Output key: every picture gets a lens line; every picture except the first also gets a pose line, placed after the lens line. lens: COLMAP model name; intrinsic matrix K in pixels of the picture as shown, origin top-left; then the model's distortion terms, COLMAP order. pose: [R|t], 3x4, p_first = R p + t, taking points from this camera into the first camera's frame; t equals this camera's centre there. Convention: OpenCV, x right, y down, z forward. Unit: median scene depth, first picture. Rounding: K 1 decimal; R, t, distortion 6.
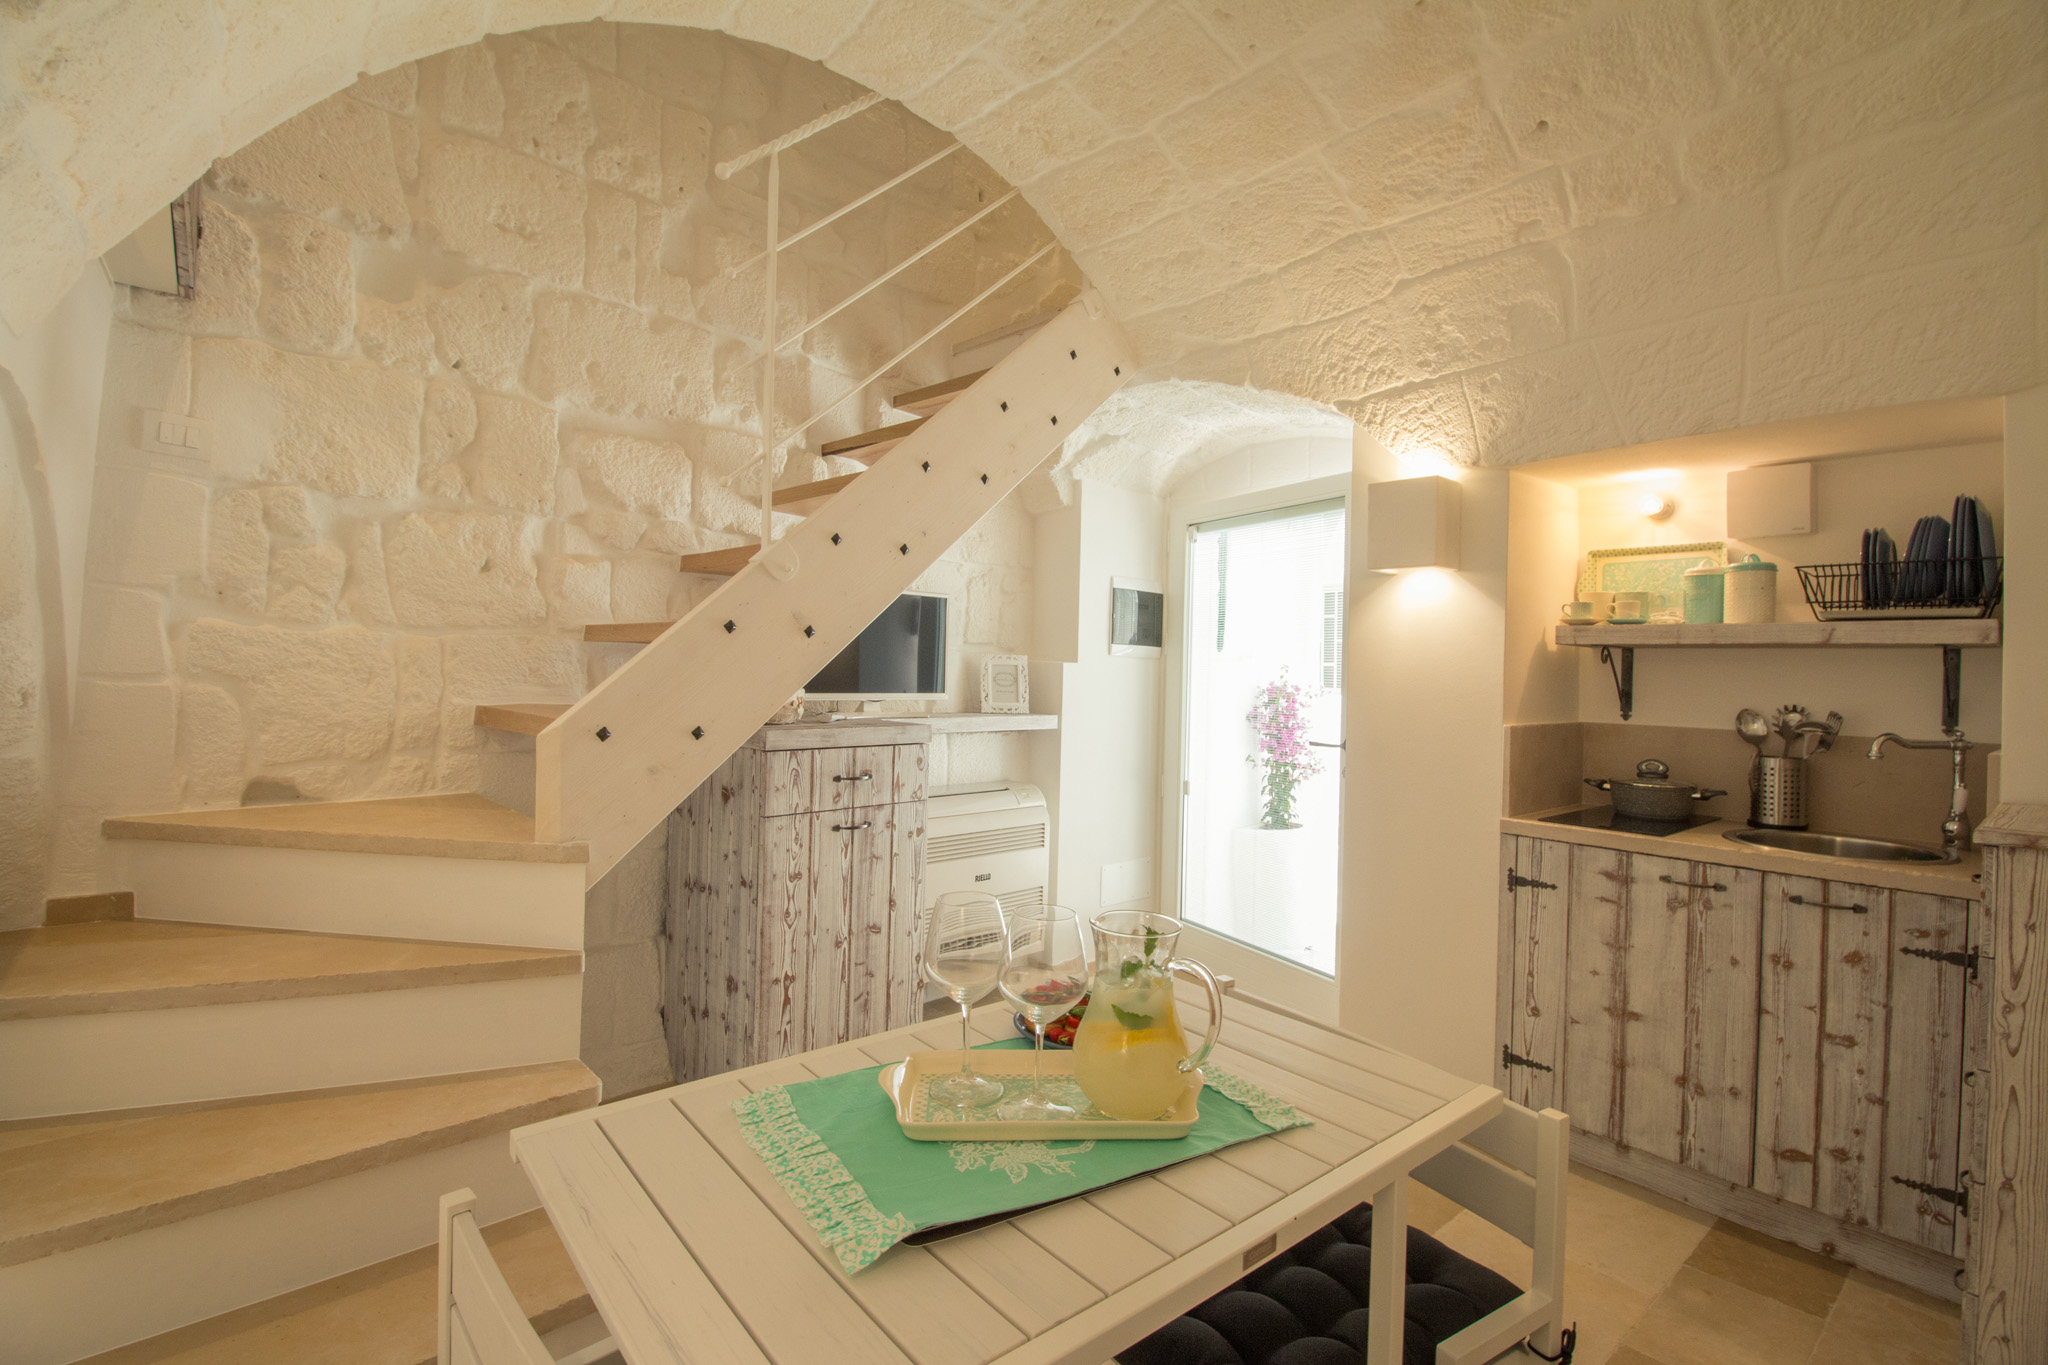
lens RADIAL K [[941.4, 0, 1025.7], [0, 941.4, 671.9], [0, 0, 1]] dist [-0.000092, -0.012657]
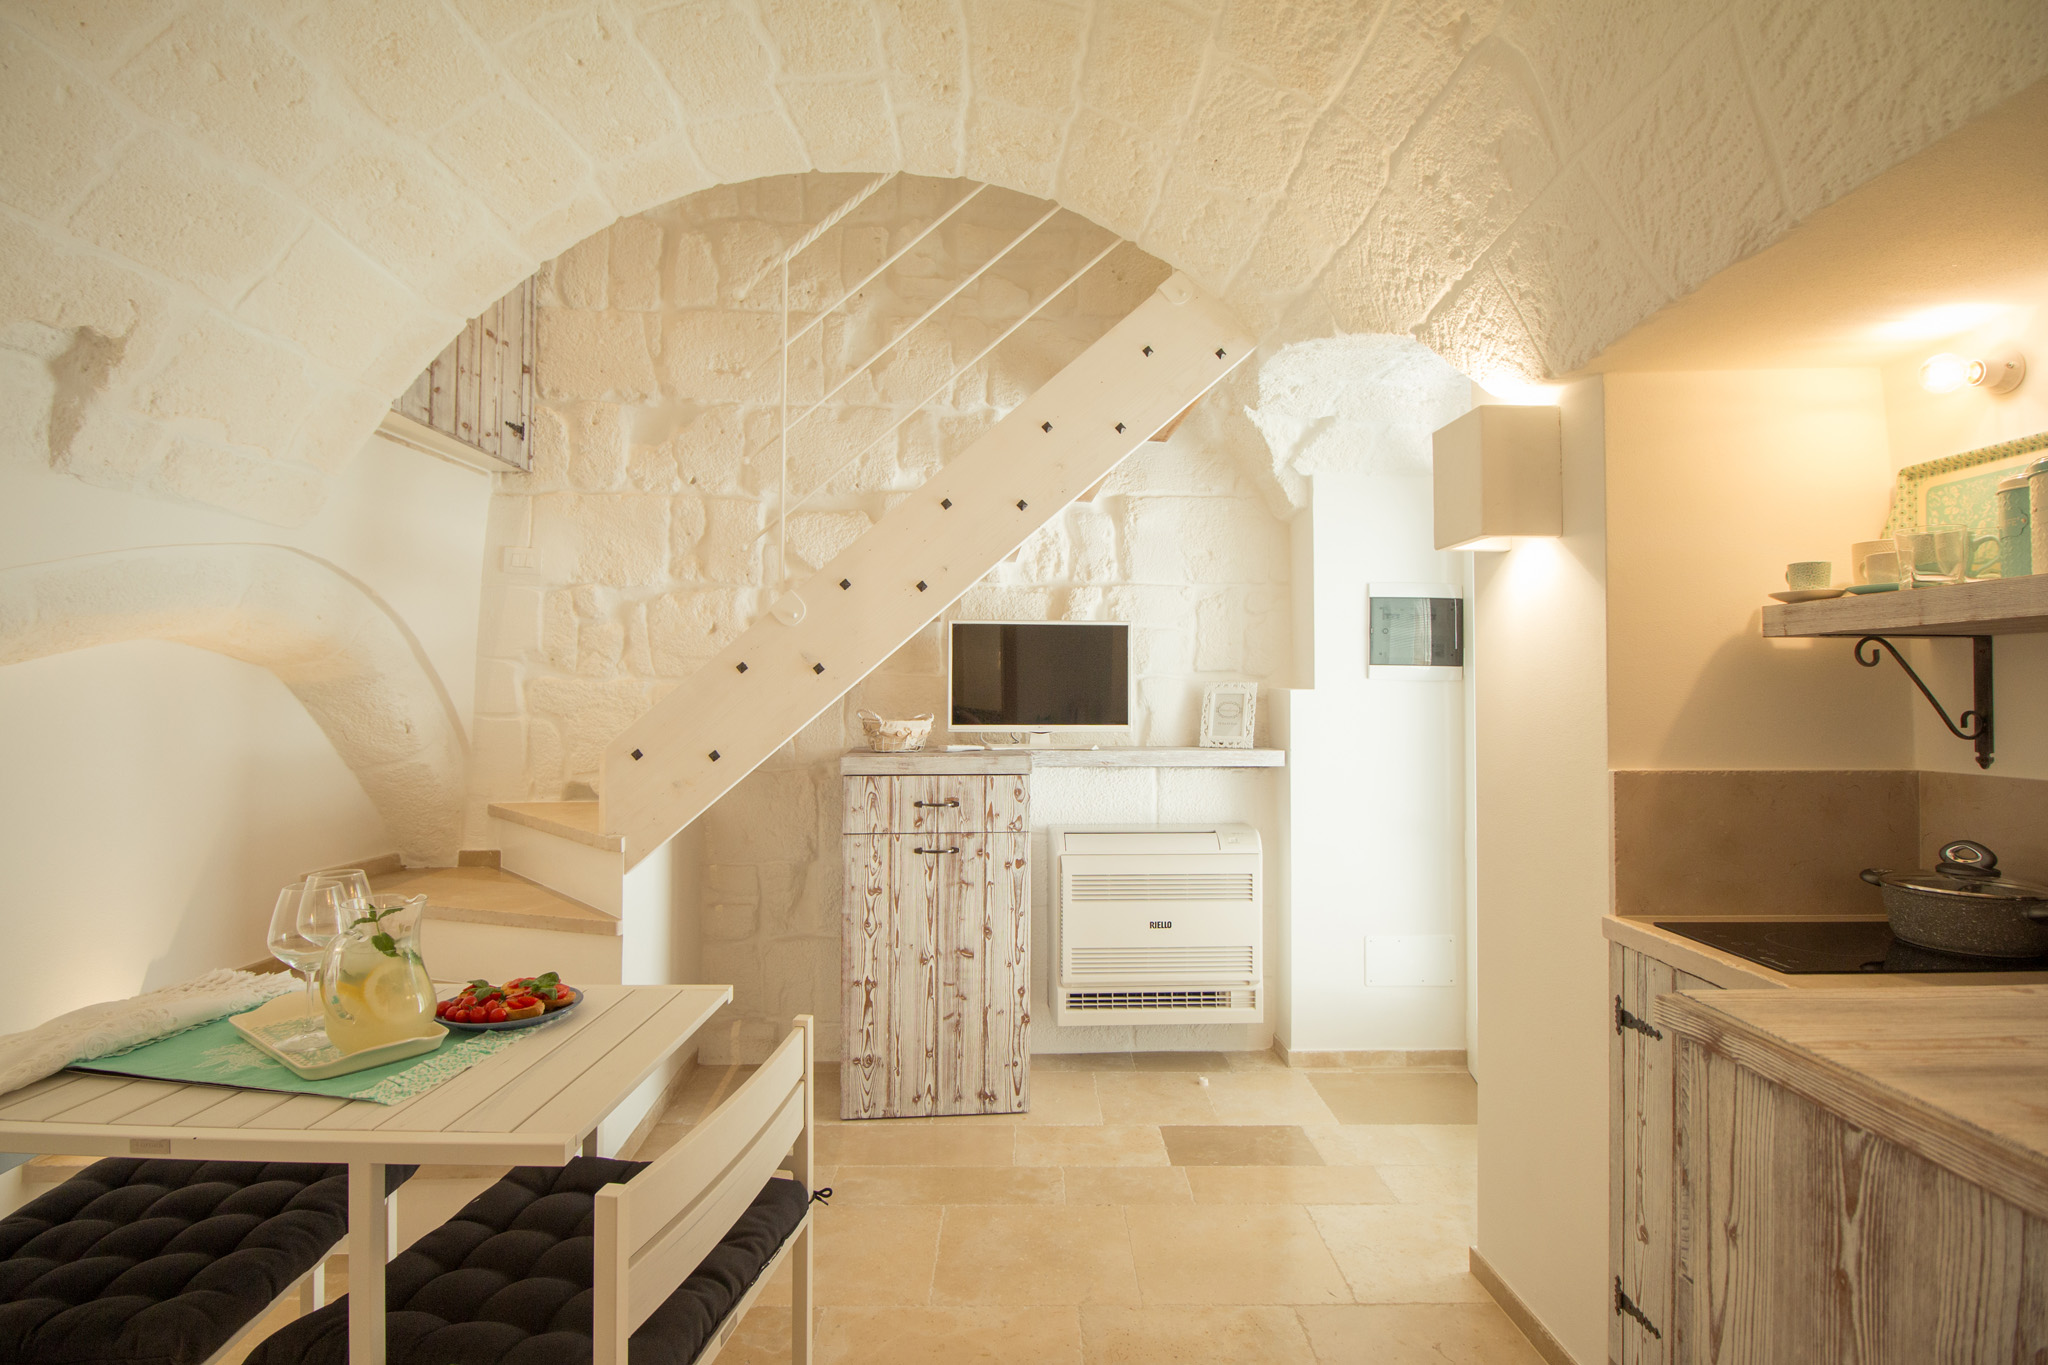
lens RADIAL K [[978.0, 0, 1021.7], [0, 978.0, 678.6], [0, 0, 1]] dist [0.000677, -0.014261]
pose [[0.762603, -0.034390, -0.645952, 0.633115], [0.014745, 0.999251, -0.035791, 0.012809], [0.646699, 0.017770, 0.762539, 0.234019]]
